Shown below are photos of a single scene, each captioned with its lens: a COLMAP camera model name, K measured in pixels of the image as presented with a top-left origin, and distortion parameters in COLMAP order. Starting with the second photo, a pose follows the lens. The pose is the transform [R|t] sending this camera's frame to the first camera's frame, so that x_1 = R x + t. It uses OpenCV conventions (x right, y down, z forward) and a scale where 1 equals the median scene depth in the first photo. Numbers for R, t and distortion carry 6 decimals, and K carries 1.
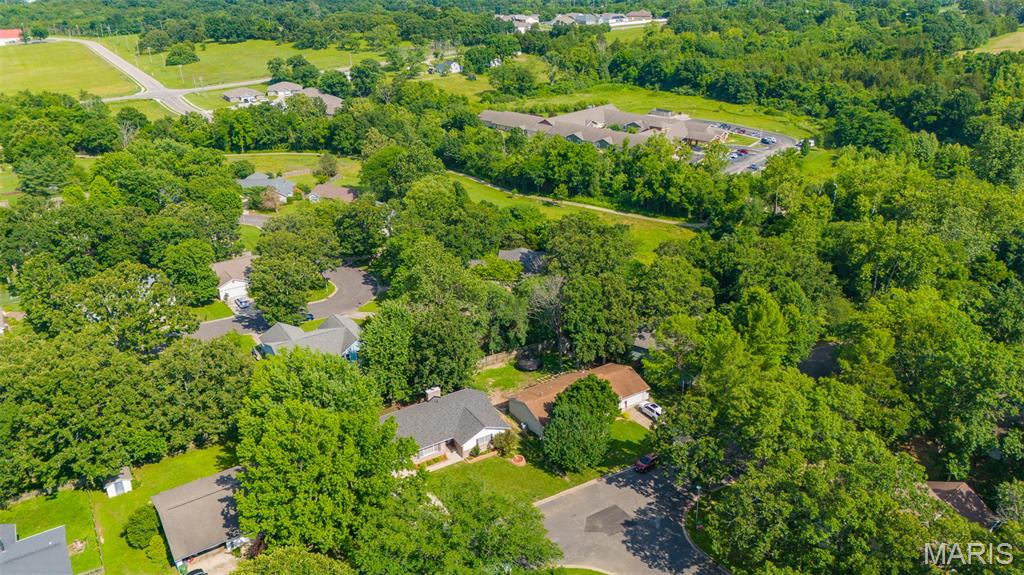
lens RADIAL K [[739.9, 0, 512.0], [0, 739.9, 287.5], [0, 0, 1]] dist [0.059724, -0.067269]
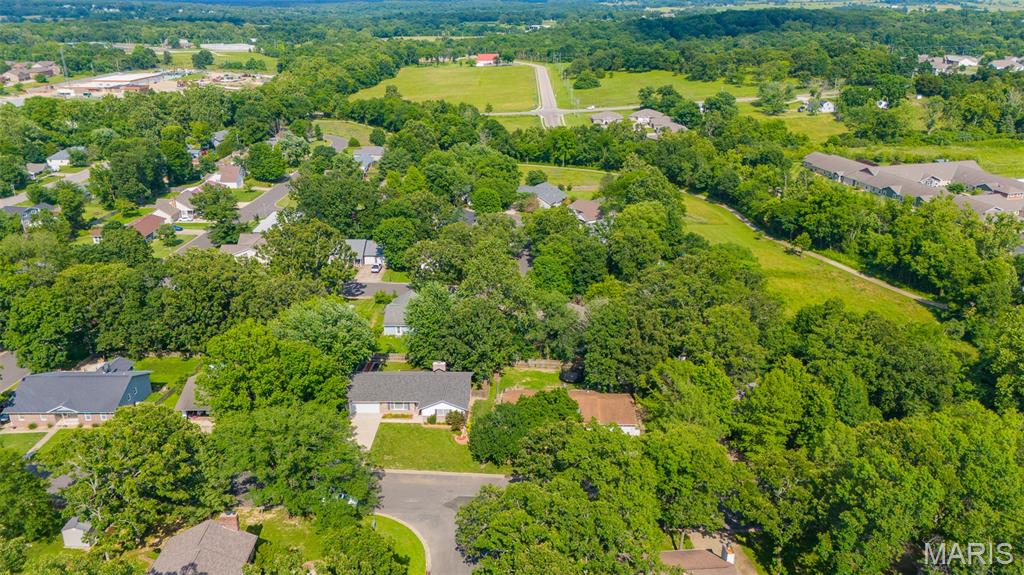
lens RADIAL K [[739.9, 0, 512.0], [0, 739.9, 287.5], [0, 0, 1]] dist [0.059724, -0.067269]
pose [[0.827985, 0.202697, -0.522833, 0.187033], [-0.224049, 0.974308, 0.022912, -0.009428], [0.514045, 0.098169, 0.852127, 0.020793]]
